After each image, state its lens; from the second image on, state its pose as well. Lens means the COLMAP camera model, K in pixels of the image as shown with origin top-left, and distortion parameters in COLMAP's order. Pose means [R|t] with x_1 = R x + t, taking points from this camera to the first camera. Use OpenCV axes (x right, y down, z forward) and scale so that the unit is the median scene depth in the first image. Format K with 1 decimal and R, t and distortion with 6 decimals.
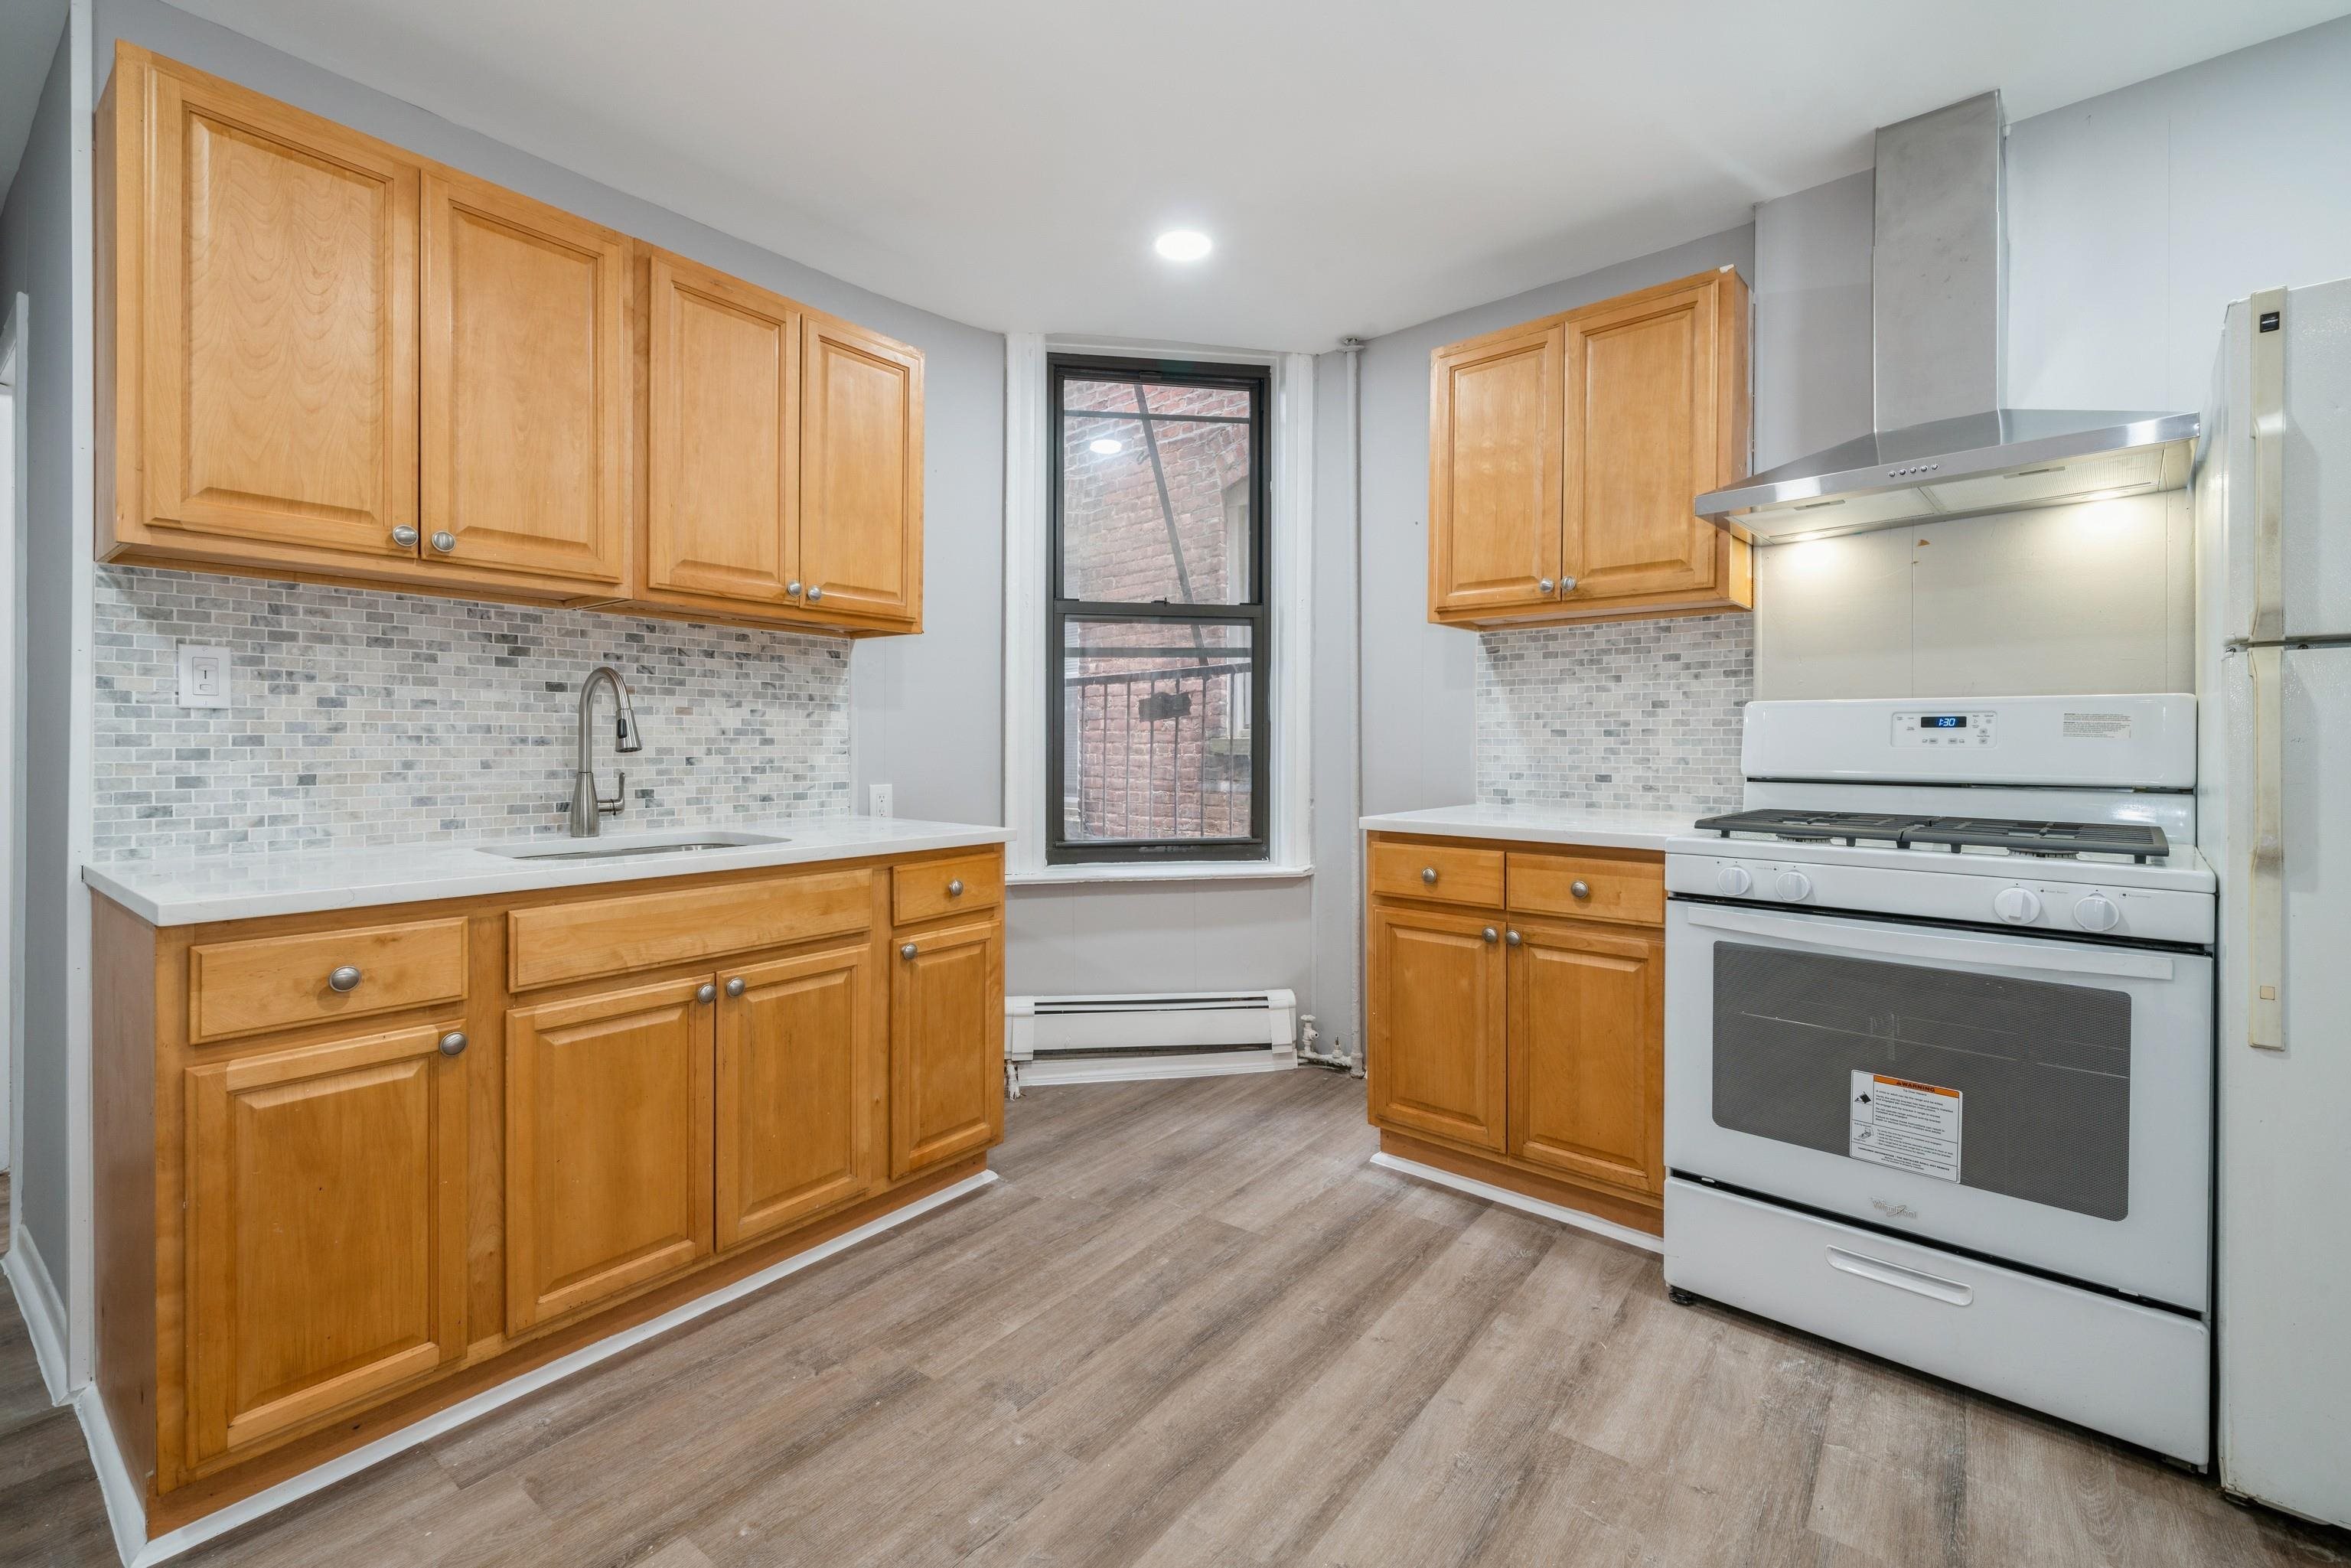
lens RADIAL K [[1019.1, 0, 1174.1], [0, 1019.1, 749.6], [0, 0, 1]] dist [-0.000443, 0.000355]
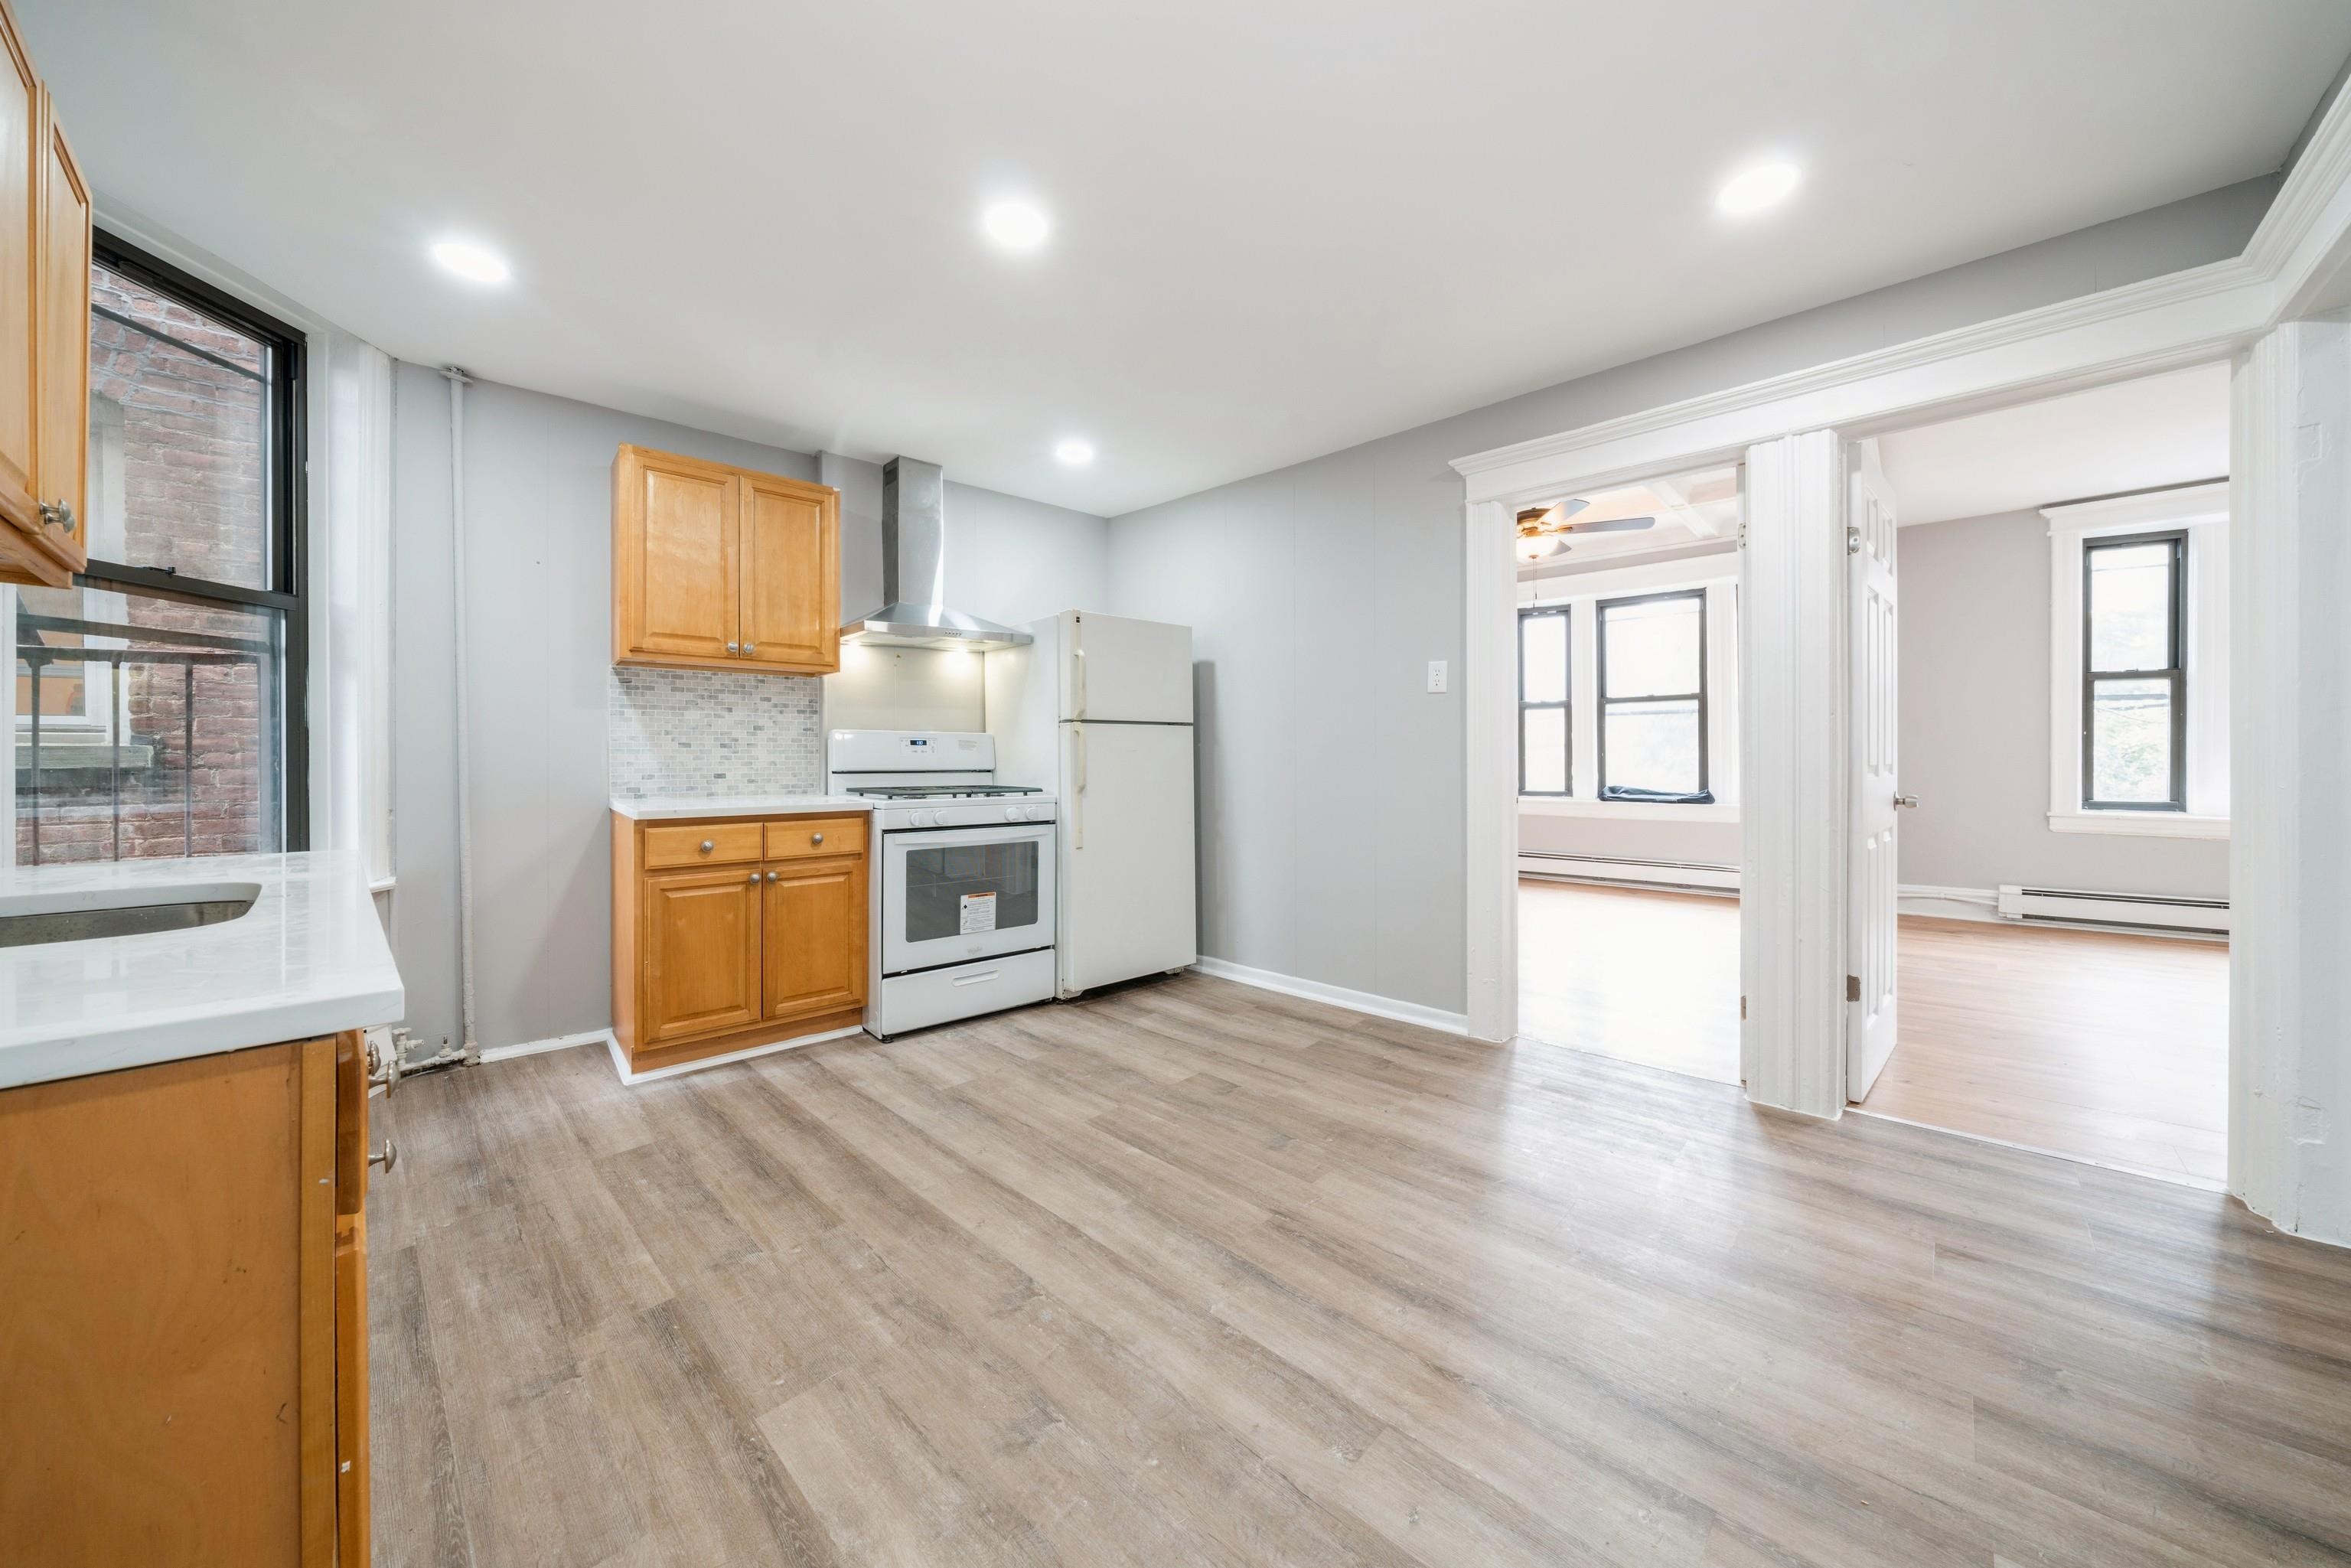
lens RADIAL K [[815.6, 0, 1172.9], [0, 815.6, 758.2], [0, 0, 1]] dist [-0.002328, -0.000092]
pose [[0.111130, -0.004712, 0.993795, -0.851236], [0.006905, 0.999968, 0.003969, 0.002493], [-0.993782, 0.006421, 0.111159, 0.255106]]
